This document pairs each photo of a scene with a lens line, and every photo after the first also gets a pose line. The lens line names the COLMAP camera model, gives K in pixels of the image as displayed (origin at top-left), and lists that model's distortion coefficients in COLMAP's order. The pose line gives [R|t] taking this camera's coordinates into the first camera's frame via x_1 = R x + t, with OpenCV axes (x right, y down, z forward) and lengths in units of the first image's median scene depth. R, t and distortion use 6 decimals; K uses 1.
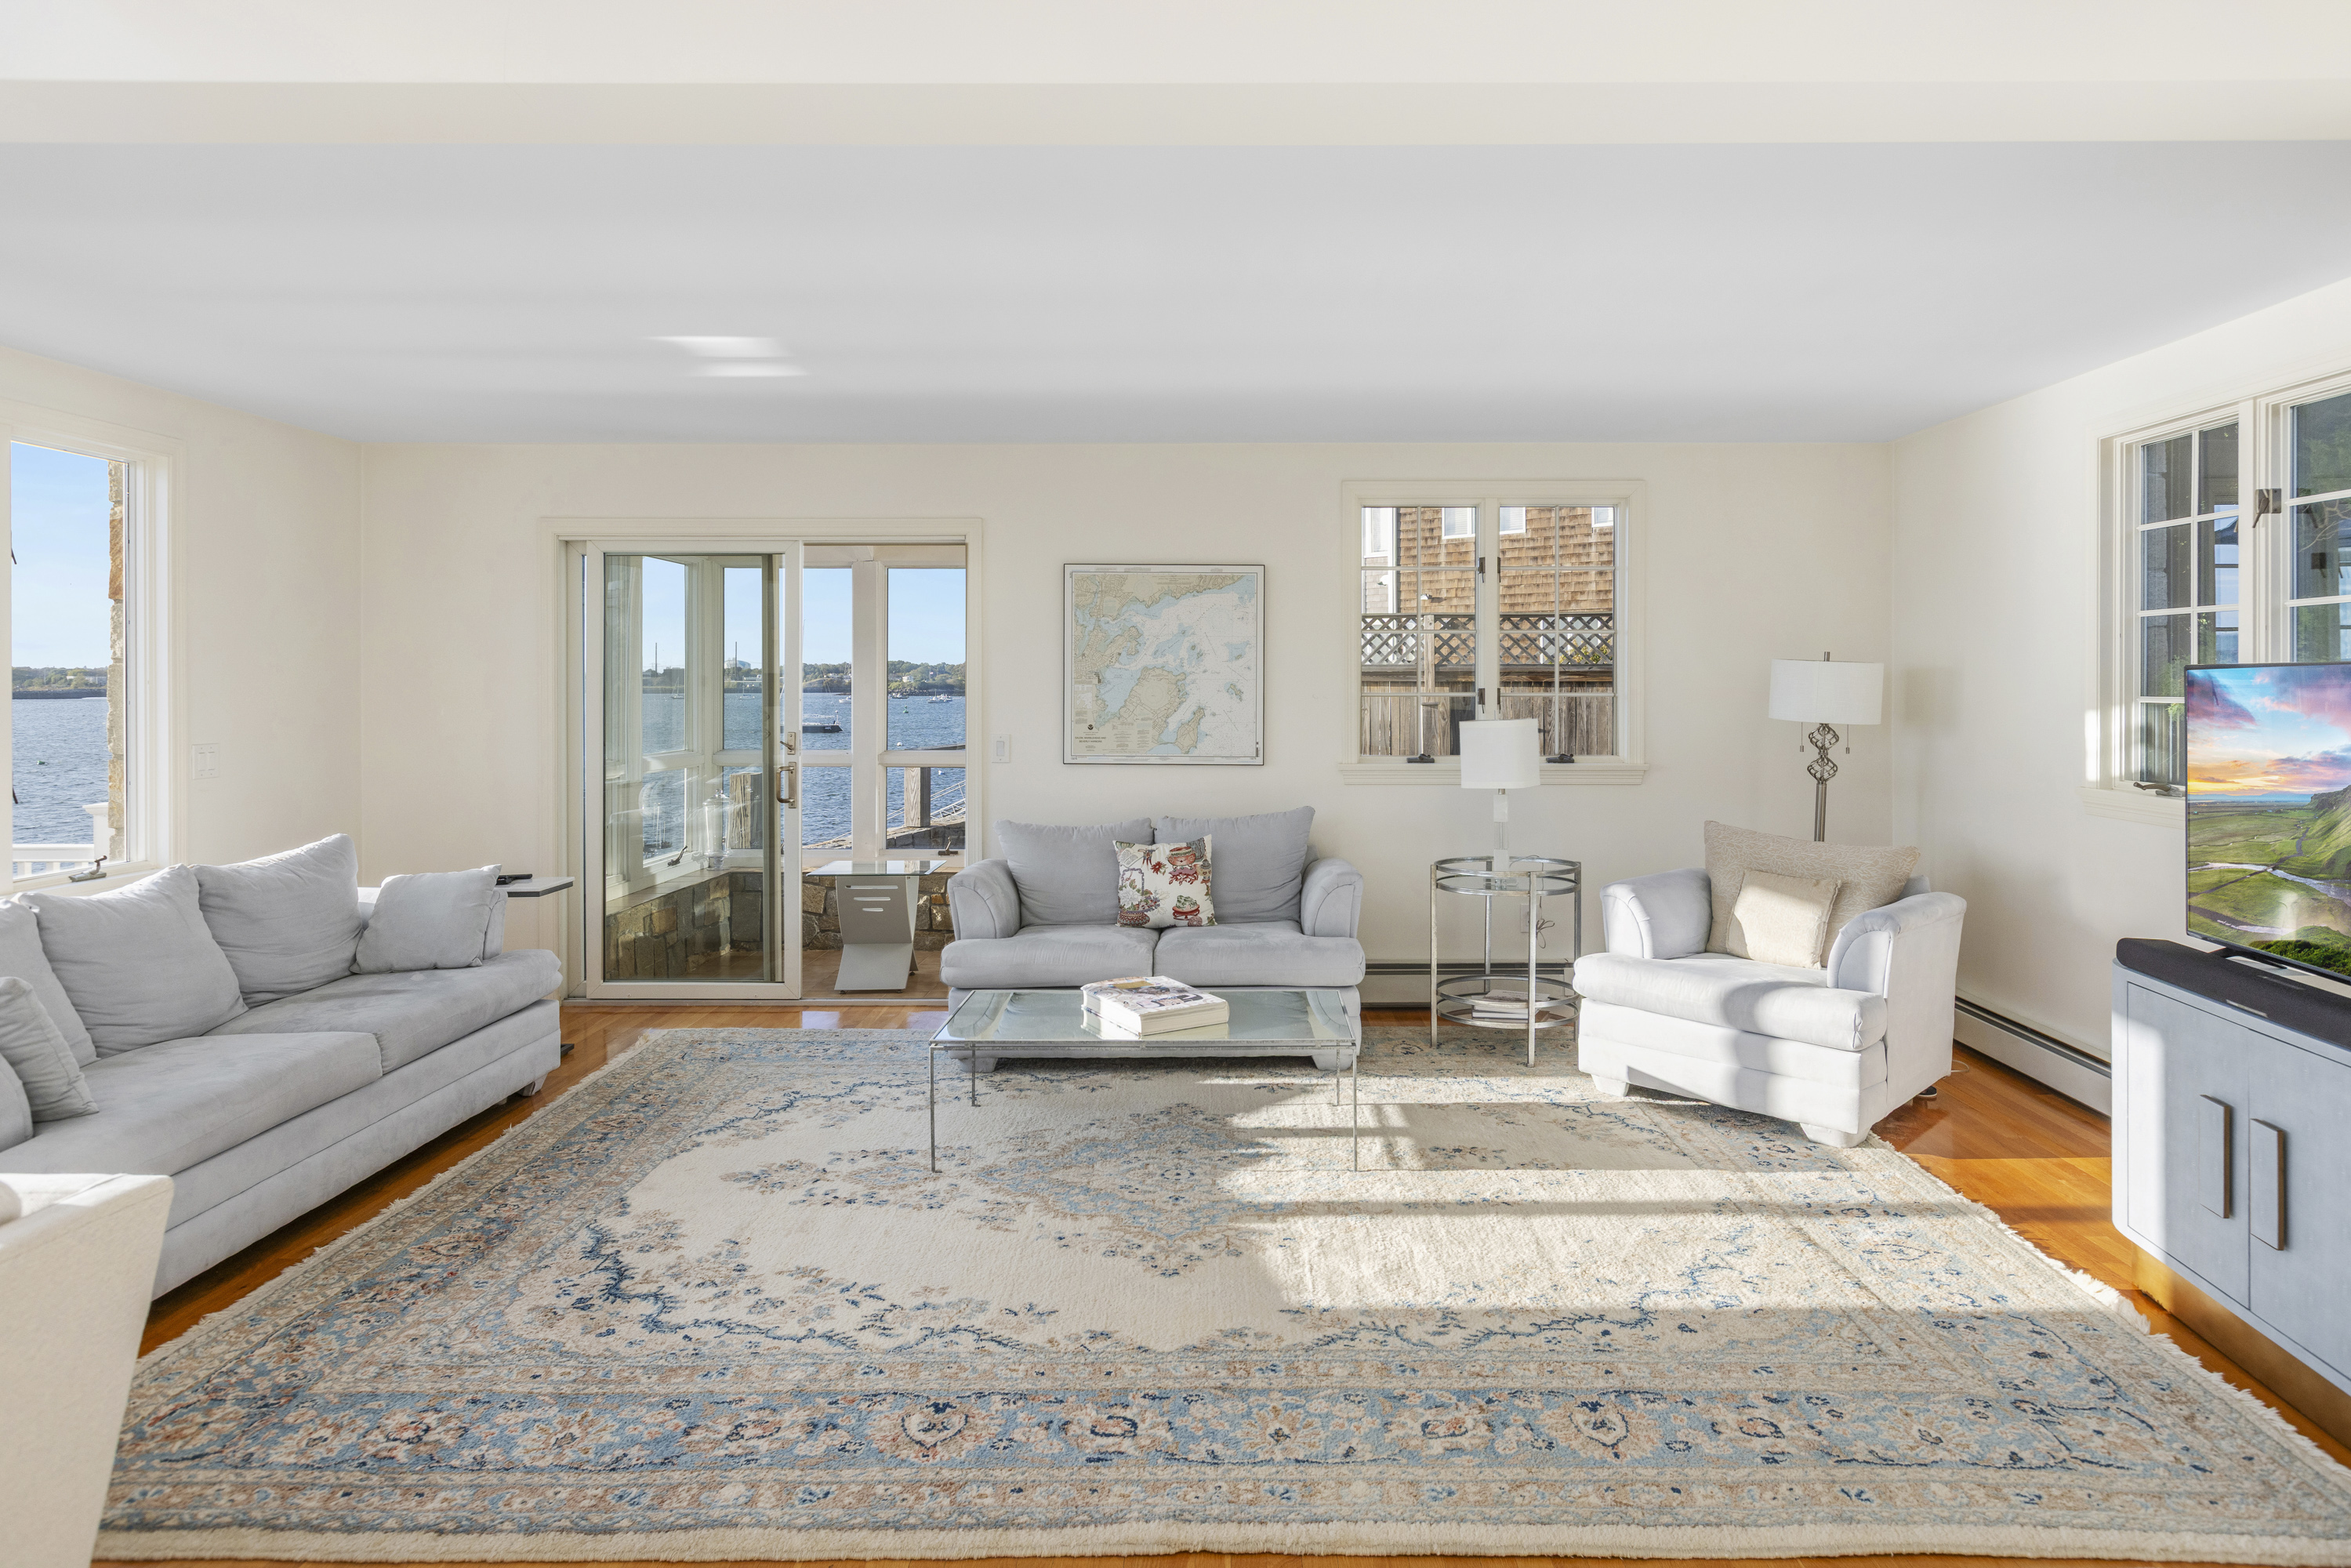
lens RADIAL K [[1335.6, 0, 1198.8], [0, 1335.6, 680.1], [0, 0, 1]] dist [0.002994, -0.001285]
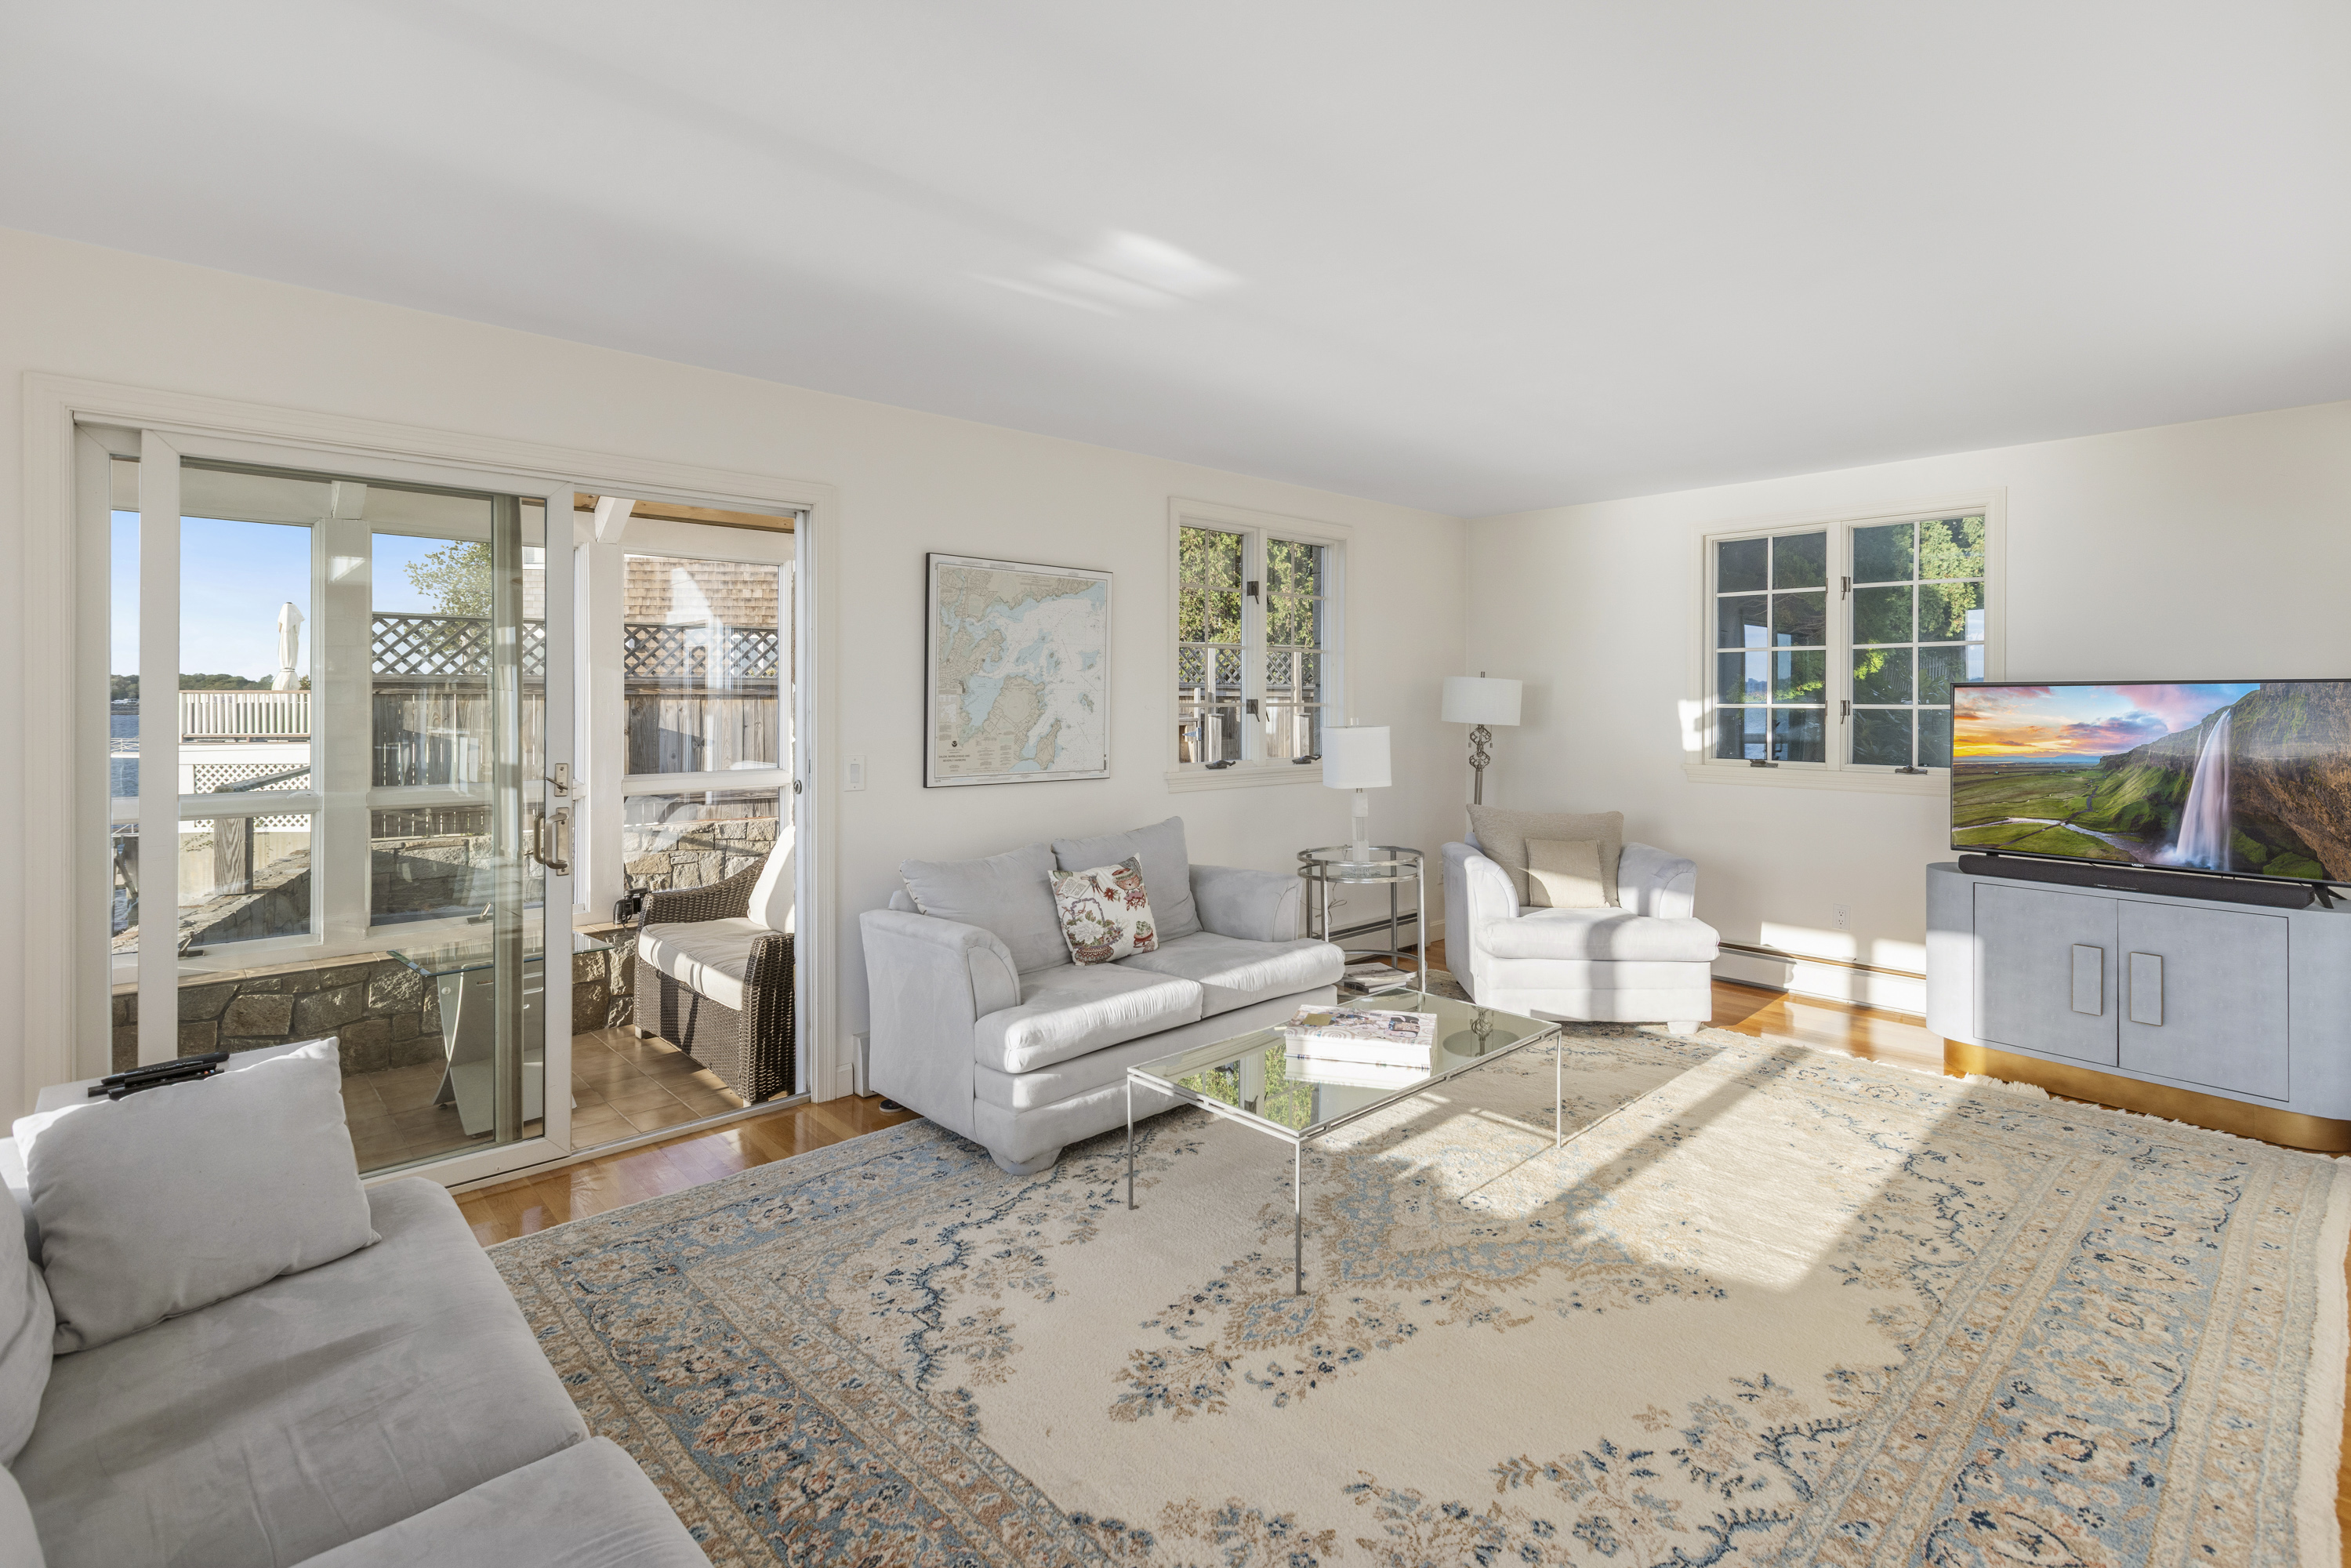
lens RADIAL K [[1113.0, 0, 1235.0], [0, 1113.0, 697.2], [0, 0, 1]] dist [0.006713, -0.001290]
pose [[0.712697, 0.001000, 0.701471, -0.546109], [-0.003760, 0.999990, 0.002394, 0.003036], [-0.701462, -0.004344, 0.712694, 0.426693]]
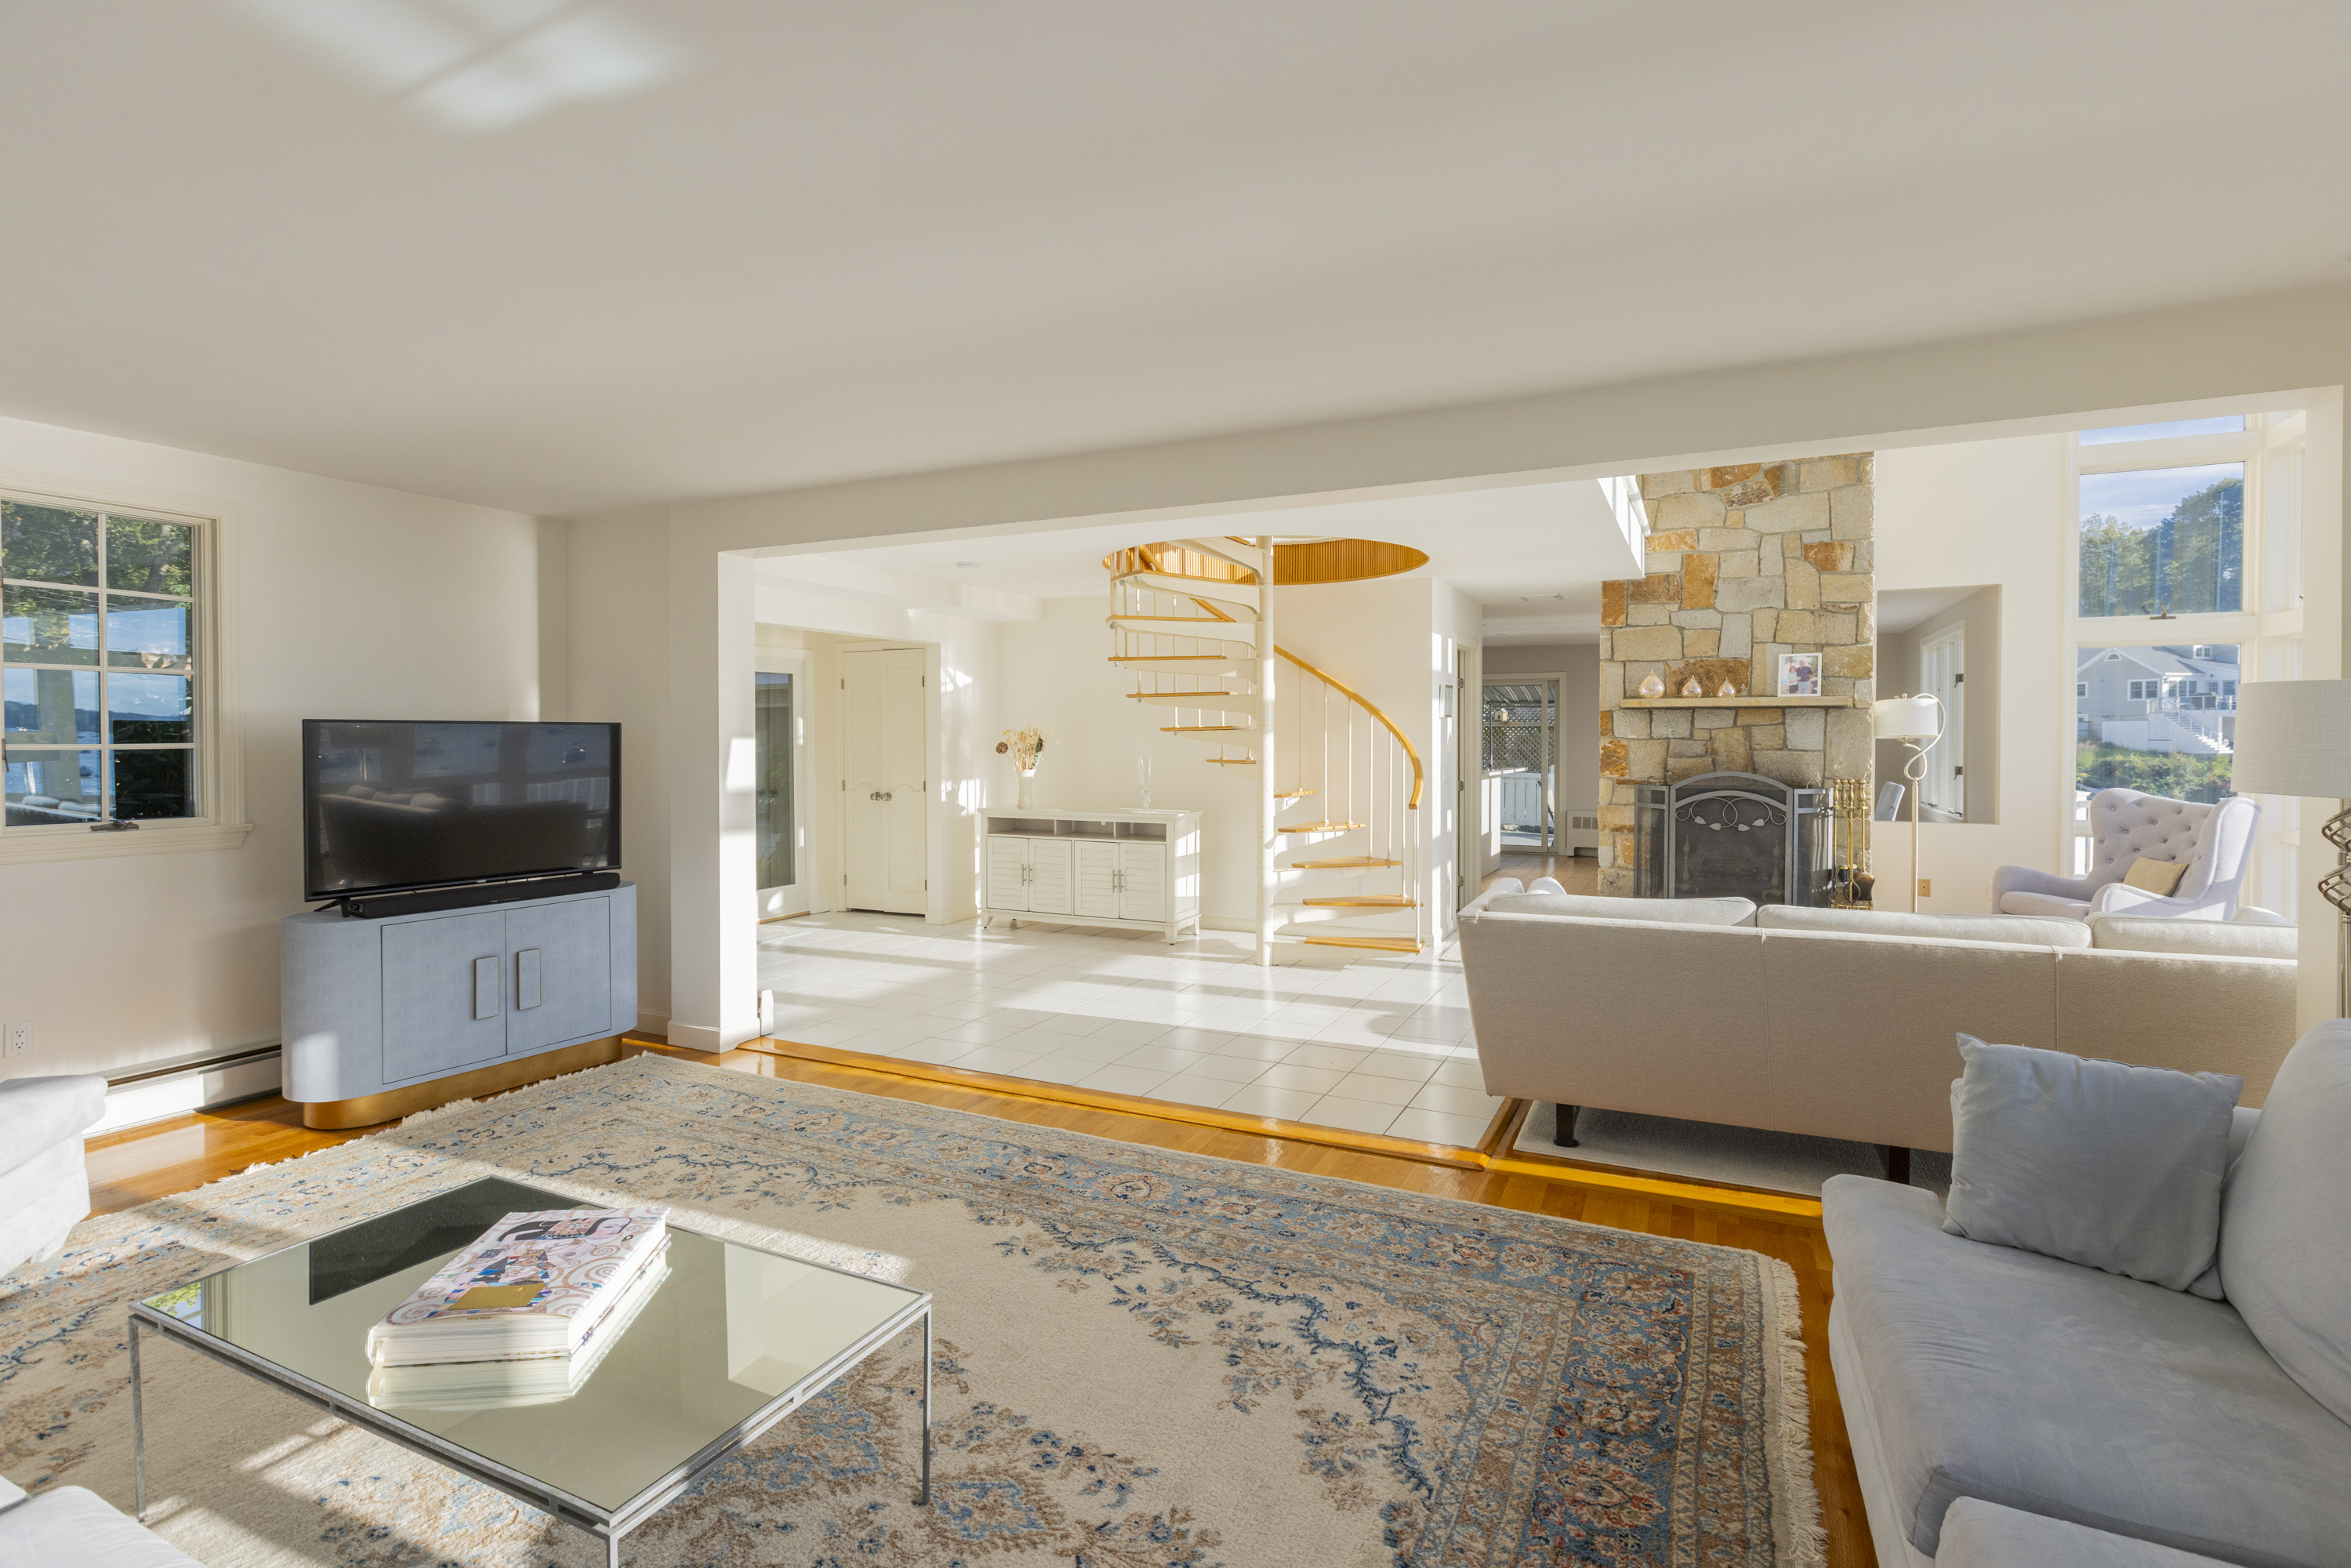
lens RADIAL K [[1113.0, 0, 1126.0], [0, 1113.0, 747.3], [0, 0, 1]] dist [0.006713, -0.001290]
pose [[-0.889515, -0.002738, 0.456897, -0.403687], [0.001022, 0.999968, 0.007983, 0.009508], [-0.456905, 0.007568, -0.889484, 1.104787]]
